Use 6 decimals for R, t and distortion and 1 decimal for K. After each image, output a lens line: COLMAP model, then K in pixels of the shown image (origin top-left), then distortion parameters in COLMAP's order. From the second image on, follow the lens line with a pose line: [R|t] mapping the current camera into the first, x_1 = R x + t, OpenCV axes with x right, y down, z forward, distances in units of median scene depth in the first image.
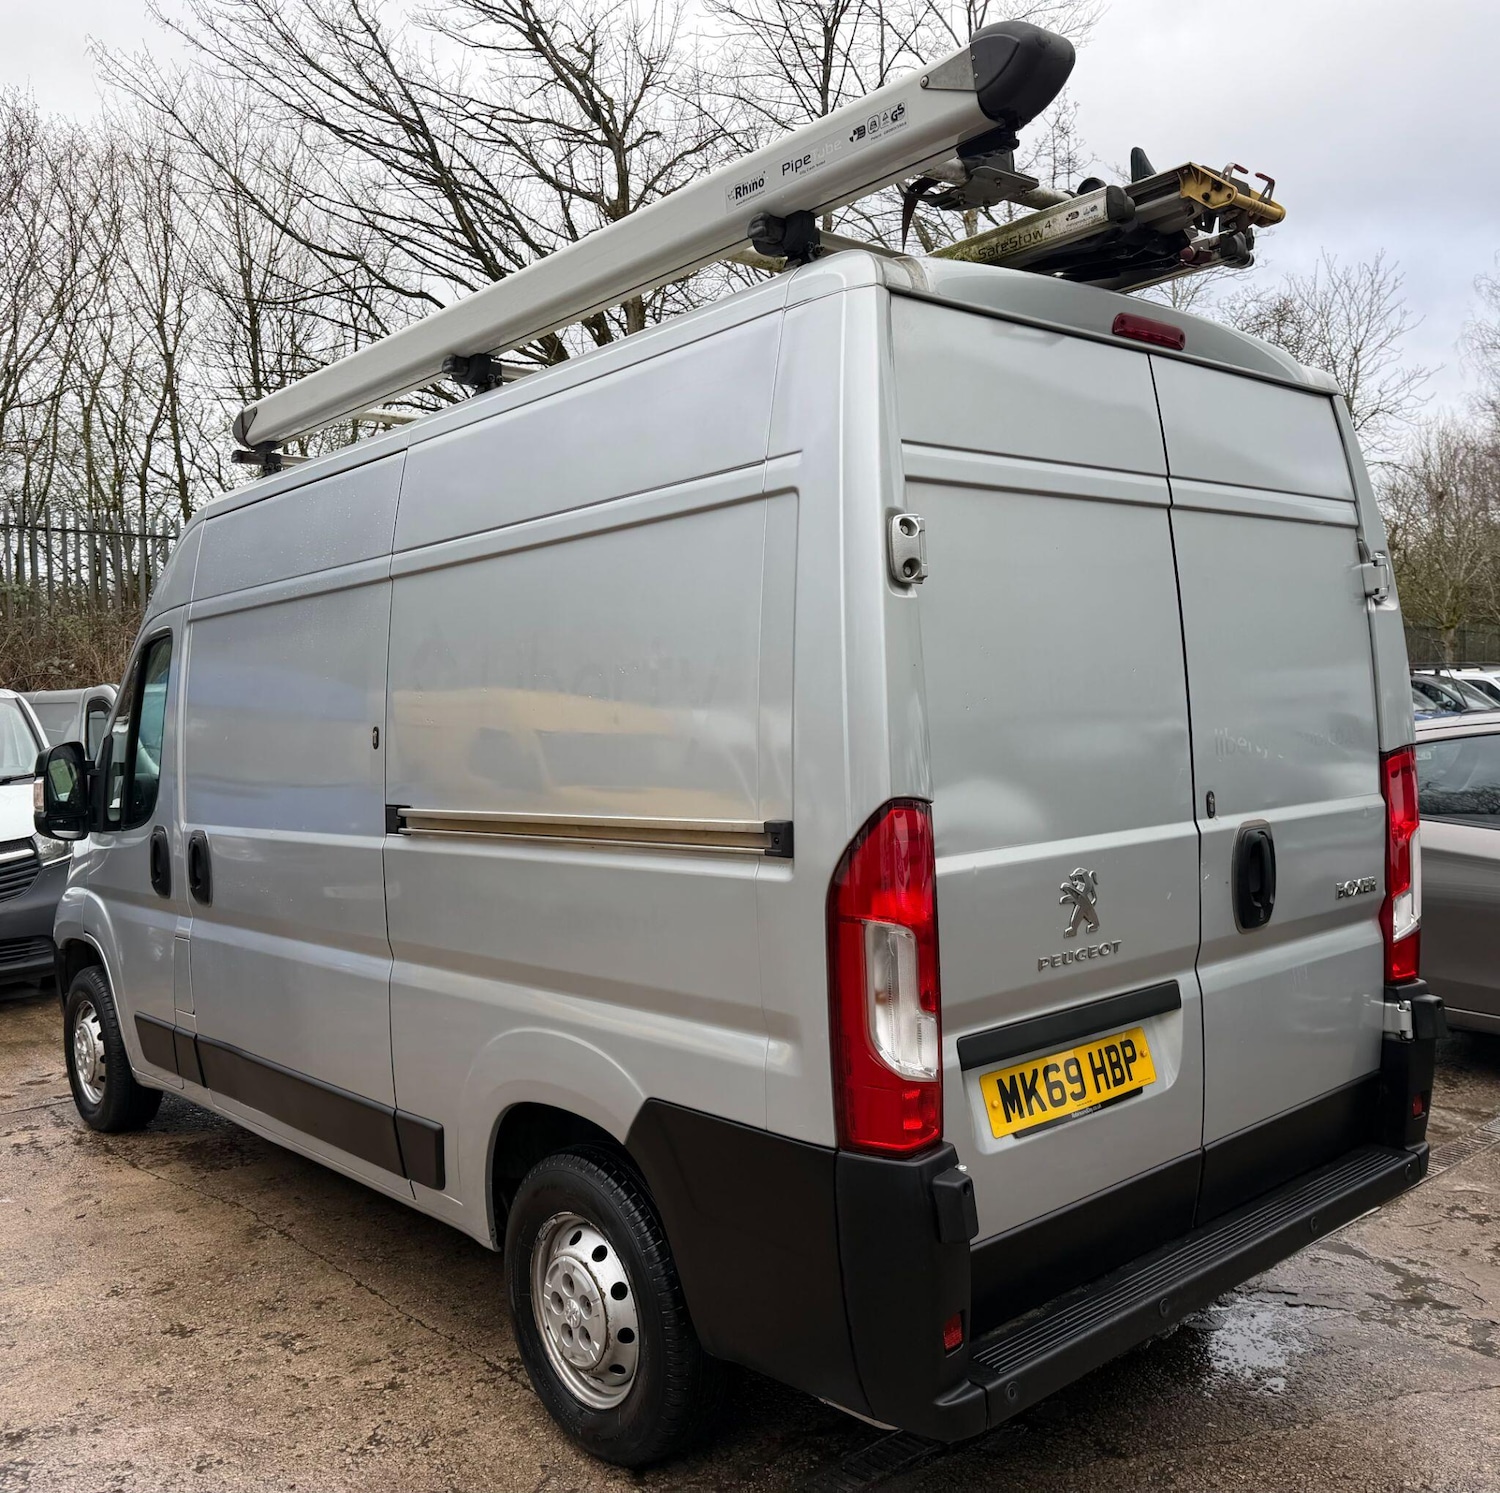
lens RADIAL K [[1407.4, 0, 750.0], [0, 1407.4, 746.5], [0, 0, 1]] dist [0.014050, 0.000930]
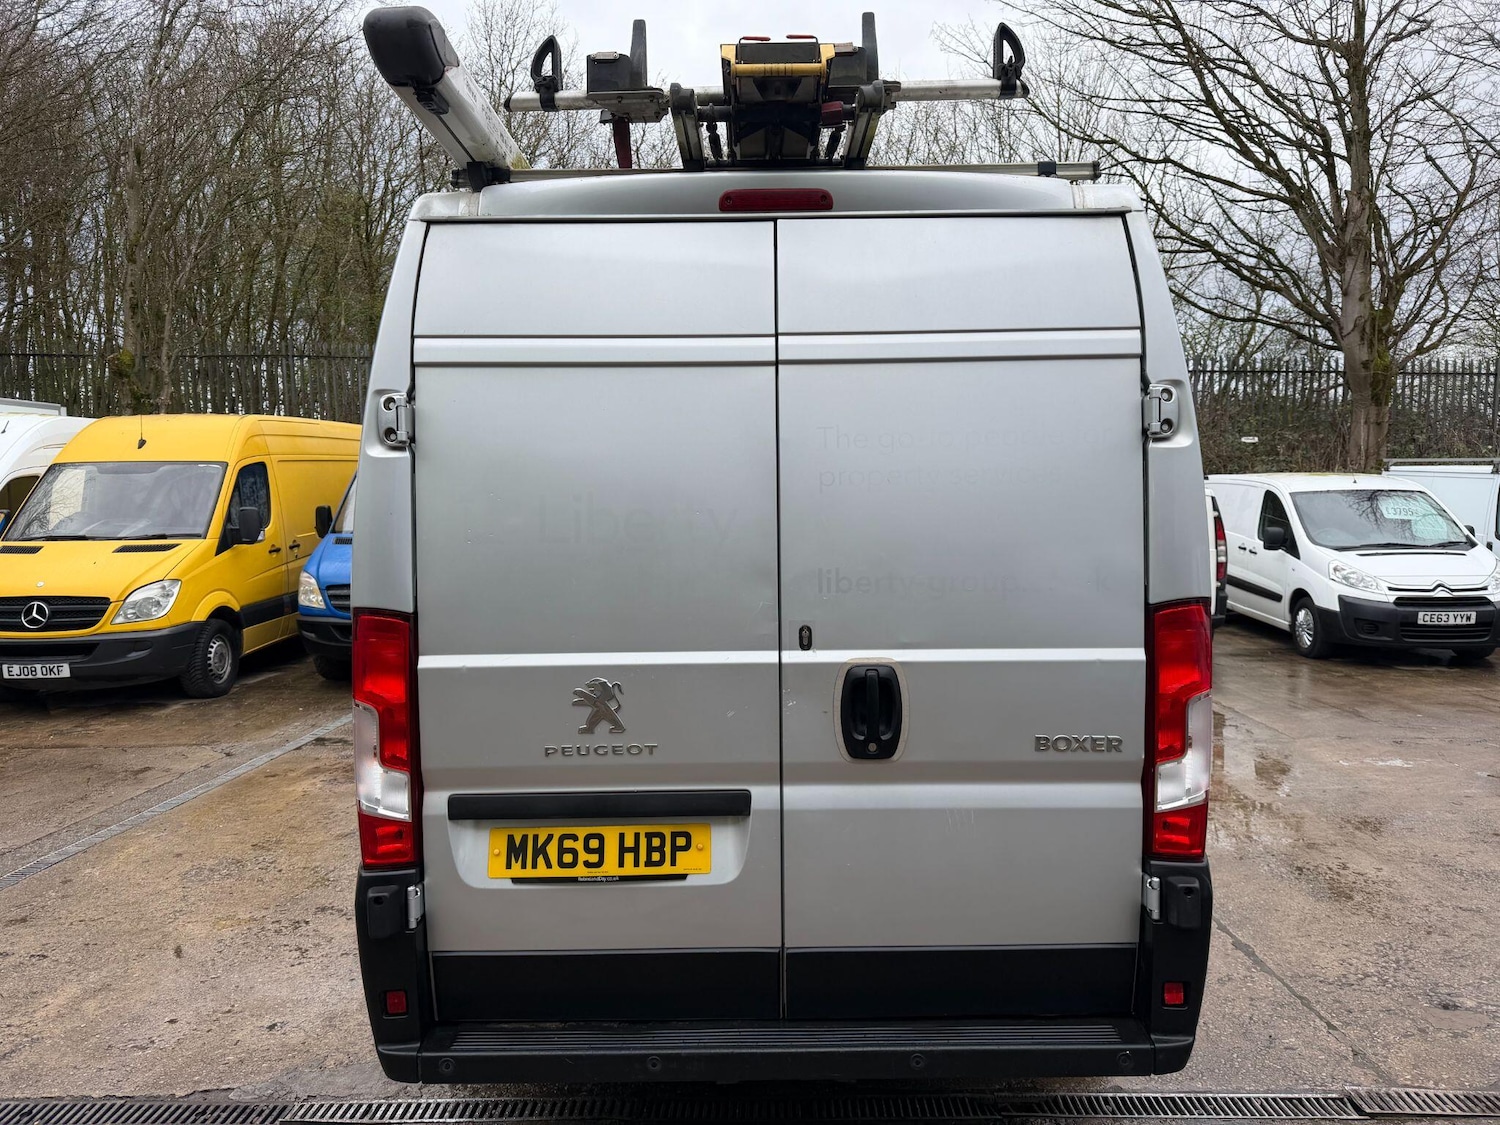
lens RADIAL K [[1024.5, 0, 750.0], [0, 1024.5, 562.5], [0, 0, 1]] dist [0.062350, -0.001459]
pose [[0.760333, 0.063945, -0.646378, 0.859546], [-0.034495, 0.997713, 0.058125, -0.065307], [0.648617, -0.021898, 0.760800, 0.403217]]
